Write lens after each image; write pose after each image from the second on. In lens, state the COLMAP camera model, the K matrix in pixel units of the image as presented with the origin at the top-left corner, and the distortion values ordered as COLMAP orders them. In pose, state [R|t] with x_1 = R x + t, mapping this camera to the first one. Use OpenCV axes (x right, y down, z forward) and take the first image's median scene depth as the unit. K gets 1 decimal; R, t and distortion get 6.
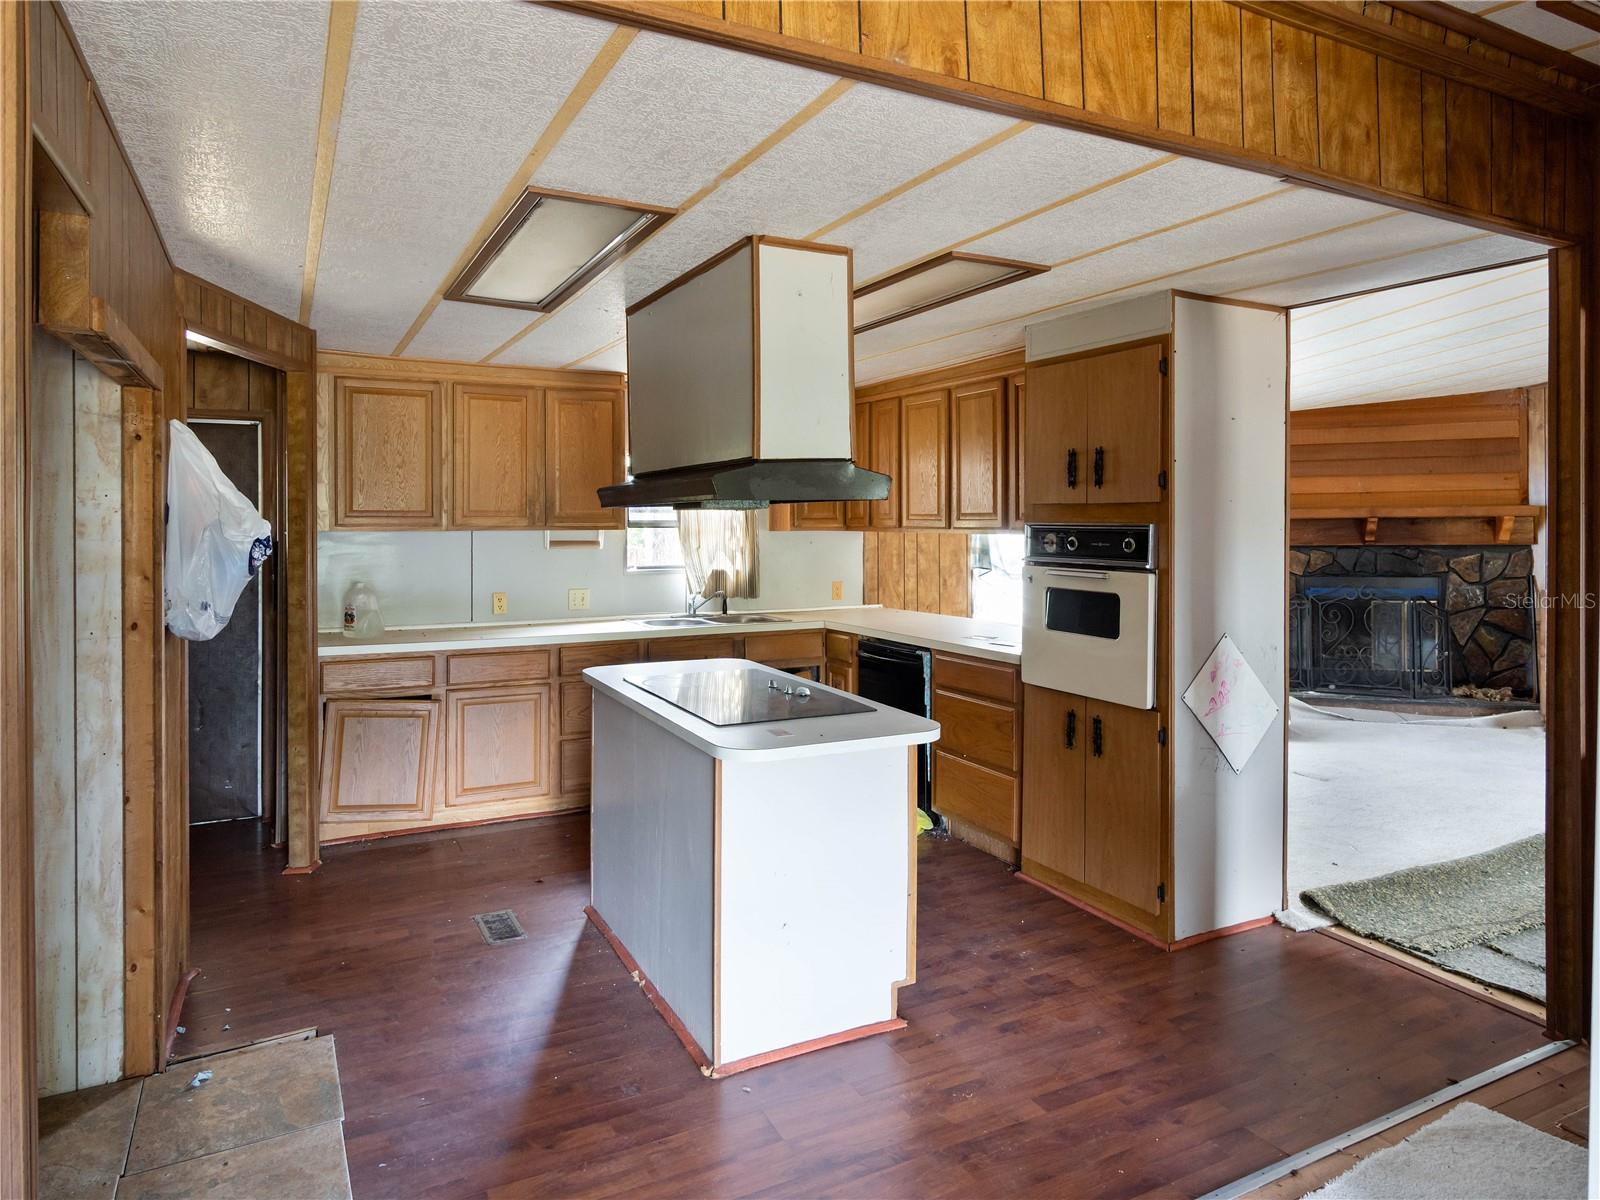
lens RADIAL K [[977.3, 0, 795.3], [0, 977.3, 594.5], [0, 0, 1]] dist [0.002504, 0.000879]
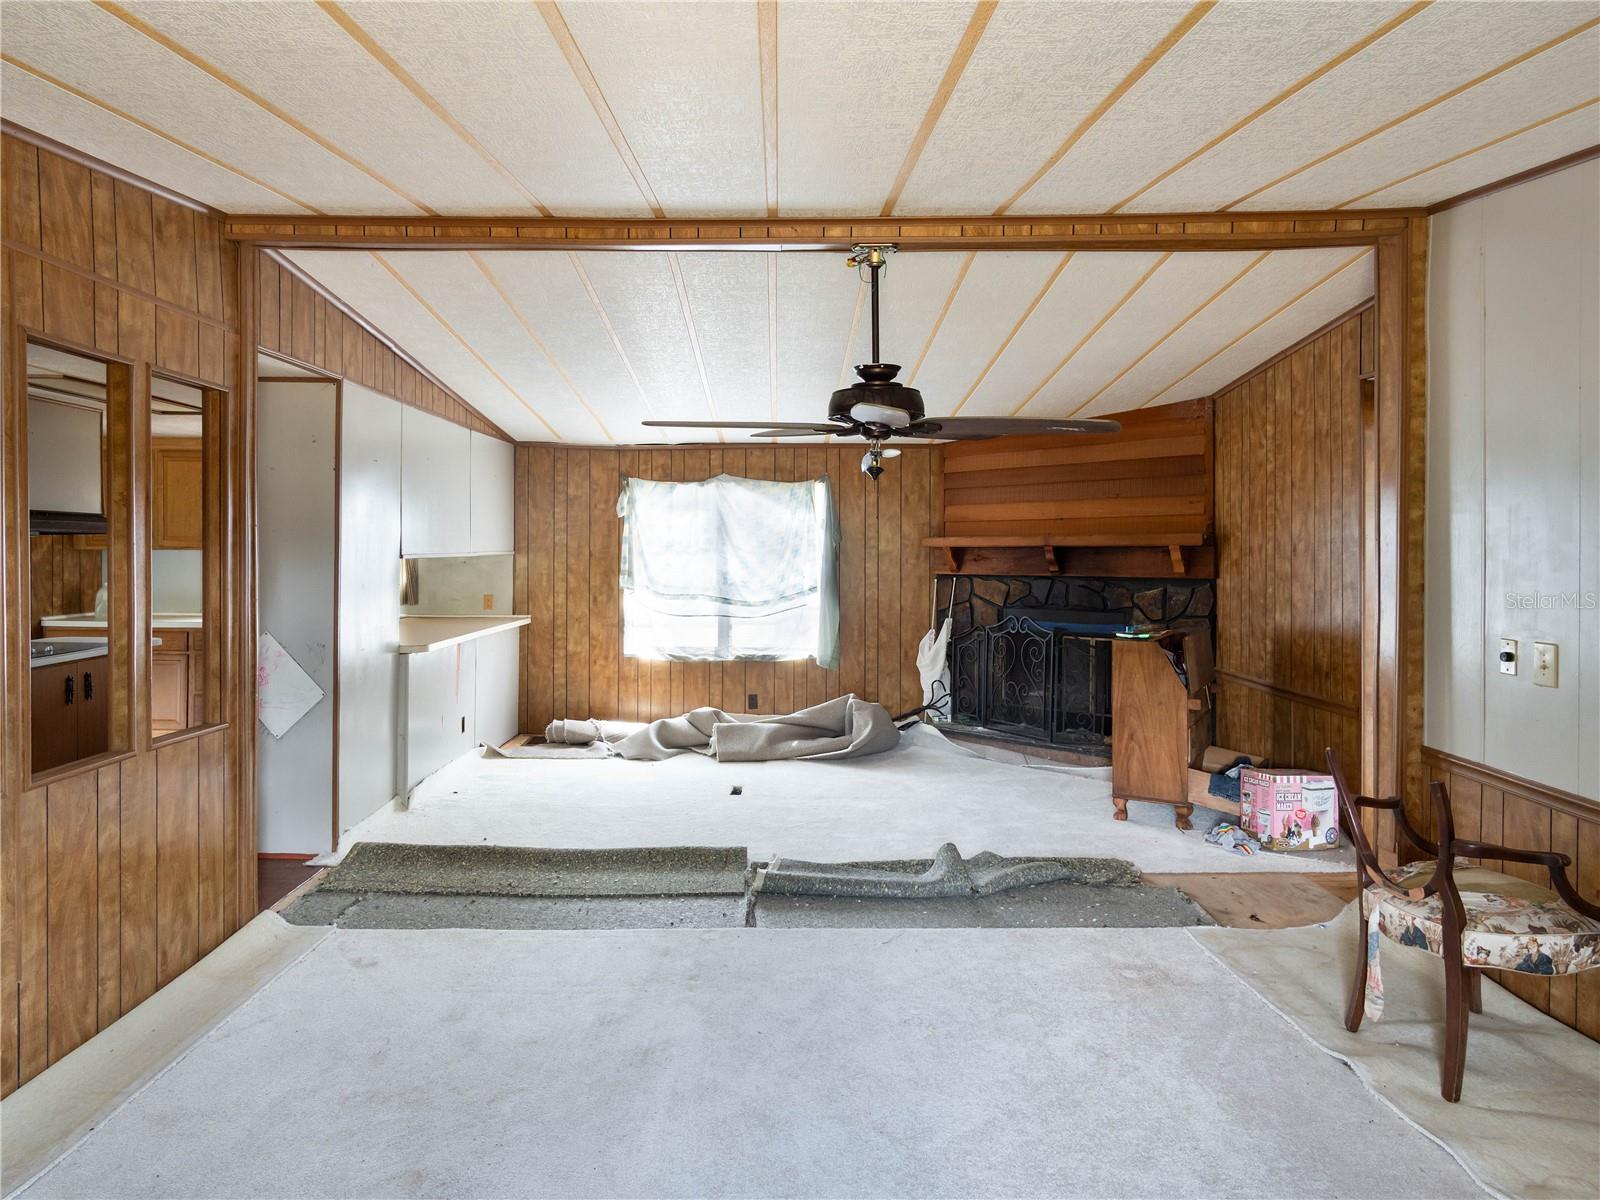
lens RADIAL K [[977.3, 0, 795.3], [0, 977.3, 594.5], [0, 0, 1]] dist [0.002504, 0.000879]
pose [[0.891966, 0.027846, -0.451245, 0.802583], [-0.042392, 0.998855, -0.022158, -0.002096], [0.450111, 0.038893, 0.892125, 0.068764]]
